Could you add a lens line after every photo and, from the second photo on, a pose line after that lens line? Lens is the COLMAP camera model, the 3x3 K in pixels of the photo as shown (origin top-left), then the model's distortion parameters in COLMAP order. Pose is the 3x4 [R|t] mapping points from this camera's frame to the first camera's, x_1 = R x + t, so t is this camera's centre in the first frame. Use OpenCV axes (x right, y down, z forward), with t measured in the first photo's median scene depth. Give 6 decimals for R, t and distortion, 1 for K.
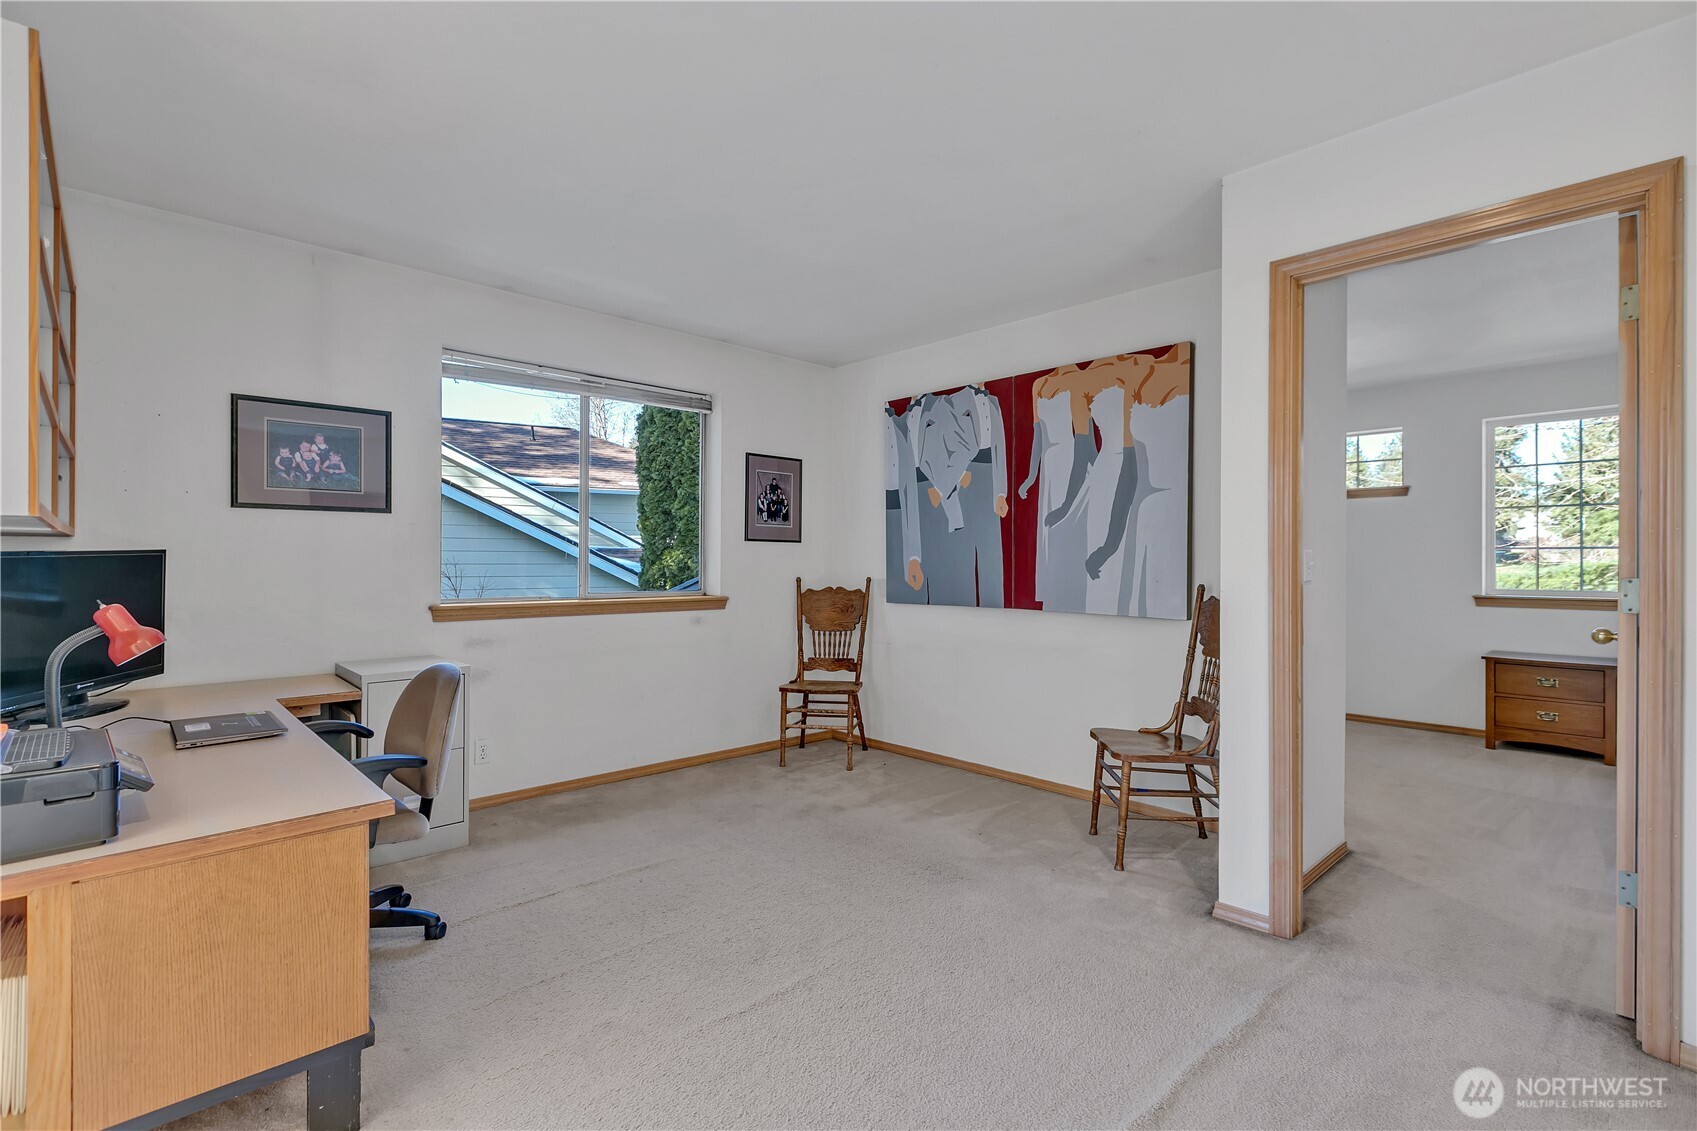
lens RADIAL K [[787.4, 0, 845.3], [0, 787.4, 580.7], [0, 0, 1]] dist [-0.000151, 0.000455]
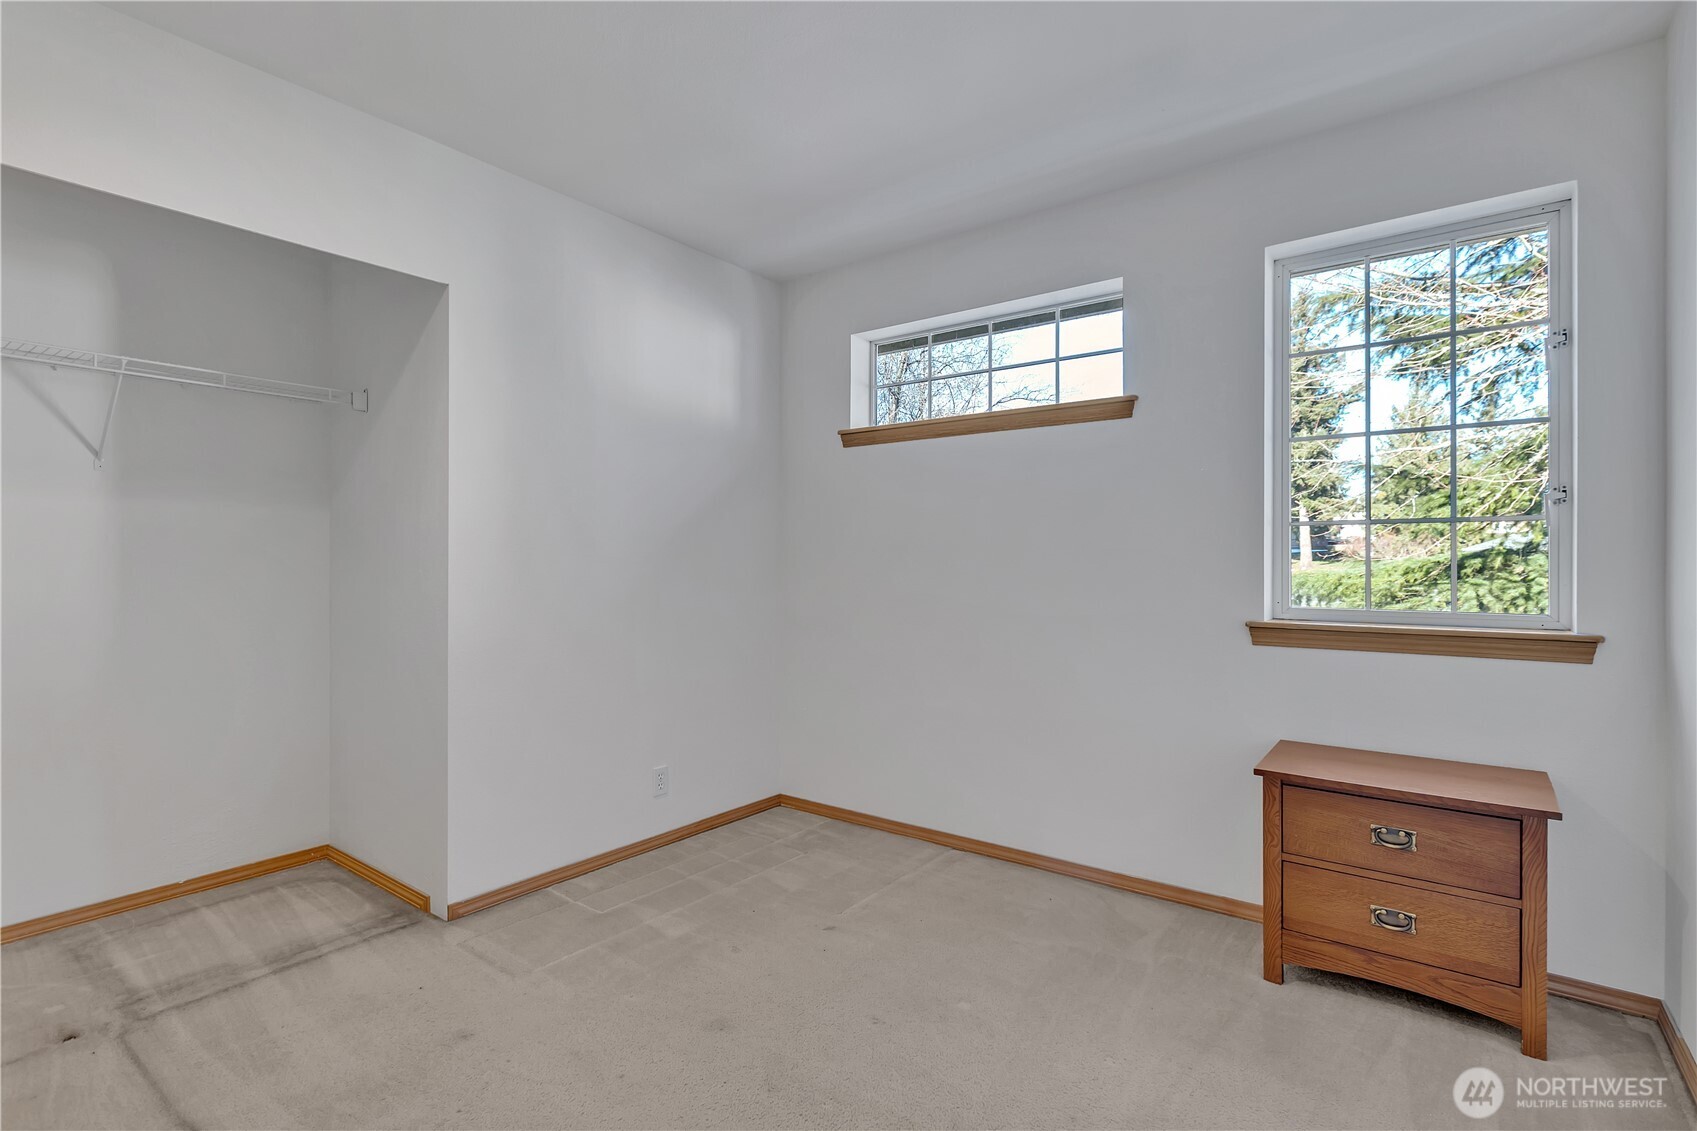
lens RADIAL K [[787.4, 0, 845.3], [0, 787.4, 580.7], [0, 0, 1]] dist [-0.000151, 0.000455]
pose [[0.989380, -0.000766, 0.145353, 0.519413], [-0.000025, 0.999985, 0.005434, -0.009122], [-0.145355, -0.005380, 0.989365, 0.601495]]
